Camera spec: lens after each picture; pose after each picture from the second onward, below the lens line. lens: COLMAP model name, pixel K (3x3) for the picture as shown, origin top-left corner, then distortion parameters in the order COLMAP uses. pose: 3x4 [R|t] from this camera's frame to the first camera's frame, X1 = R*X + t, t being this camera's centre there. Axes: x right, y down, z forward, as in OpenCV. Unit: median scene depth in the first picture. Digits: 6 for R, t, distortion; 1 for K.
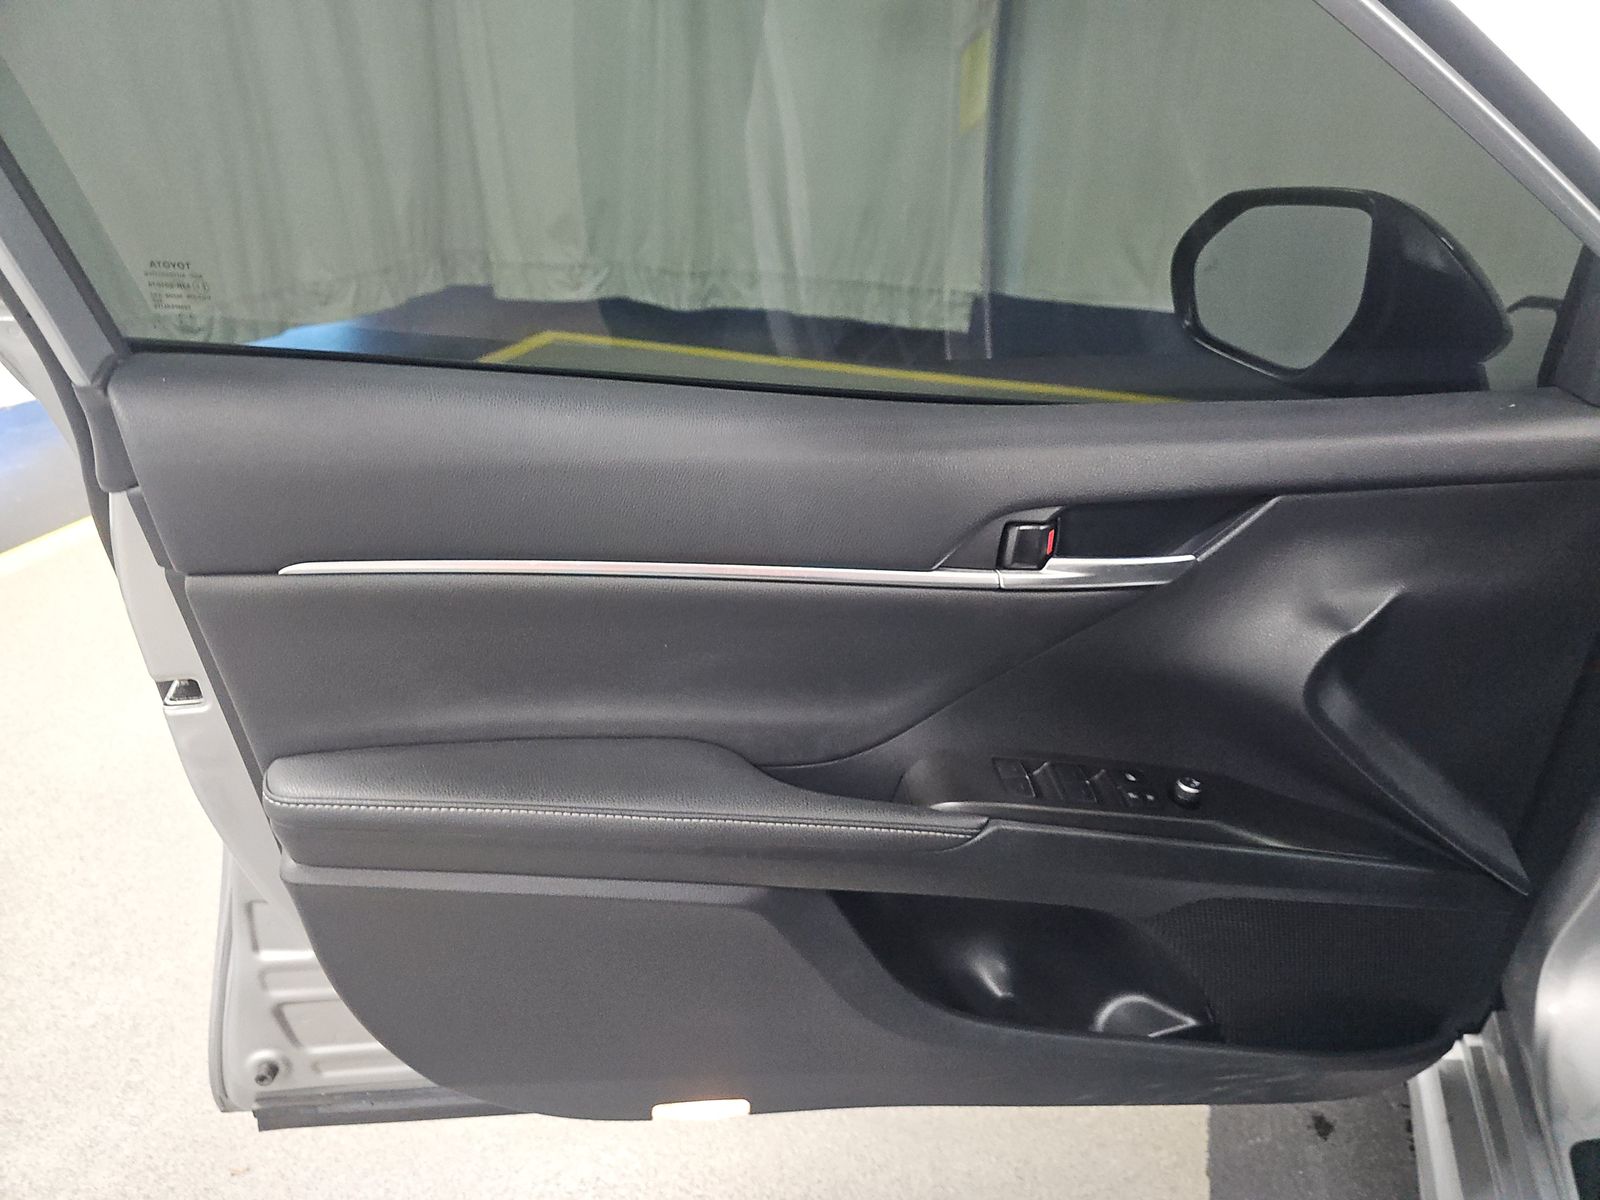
lens RADIAL K [[1069.8, 0, 800.0], [0, 1069.8, 600.0], [0, 0, 1]] dist [0.042342, -0.046438]
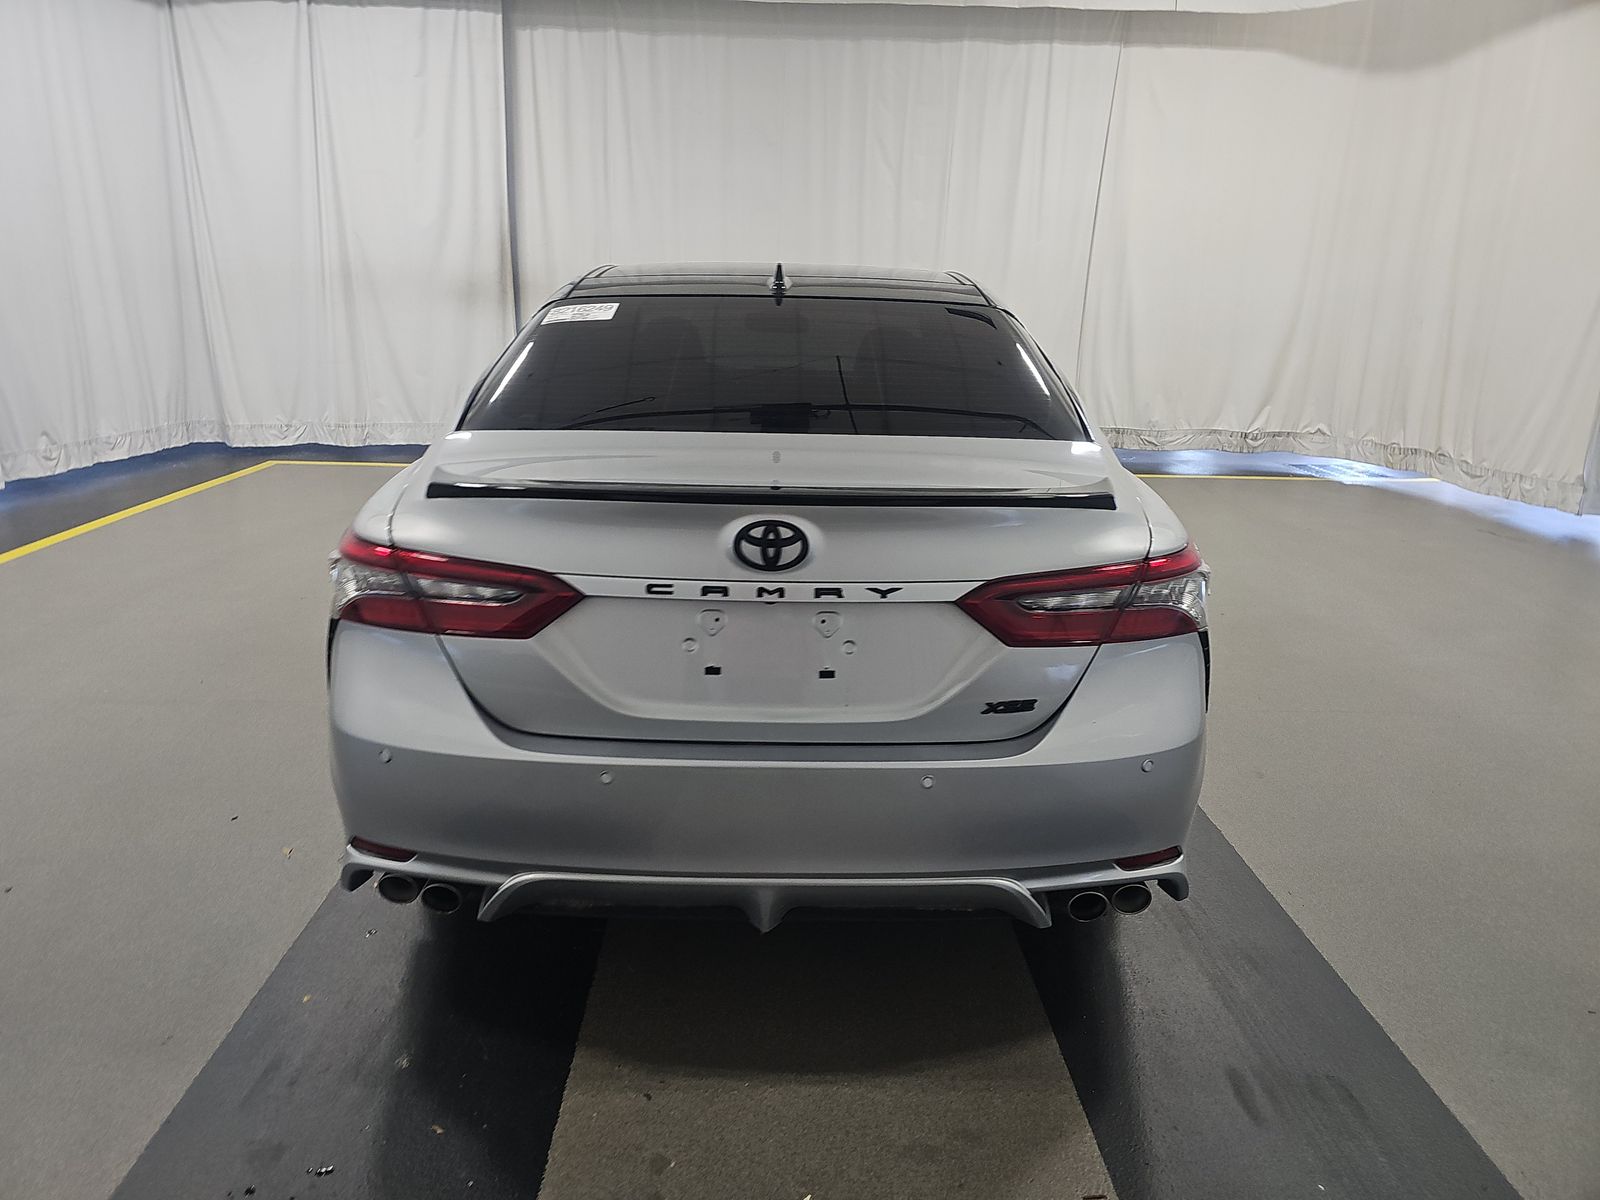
lens RADIAL K [[1069.8, 0, 800.0], [0, 1069.8, 600.0], [0, 0, 1]] dist [0.042342, -0.046438]
pose [[0.957505, -0.050915, 0.283887, 0.082252], [0.100314, 0.981631, -0.162286, 0.332154], [-0.270410, 0.183868, 0.945024, -0.823256]]
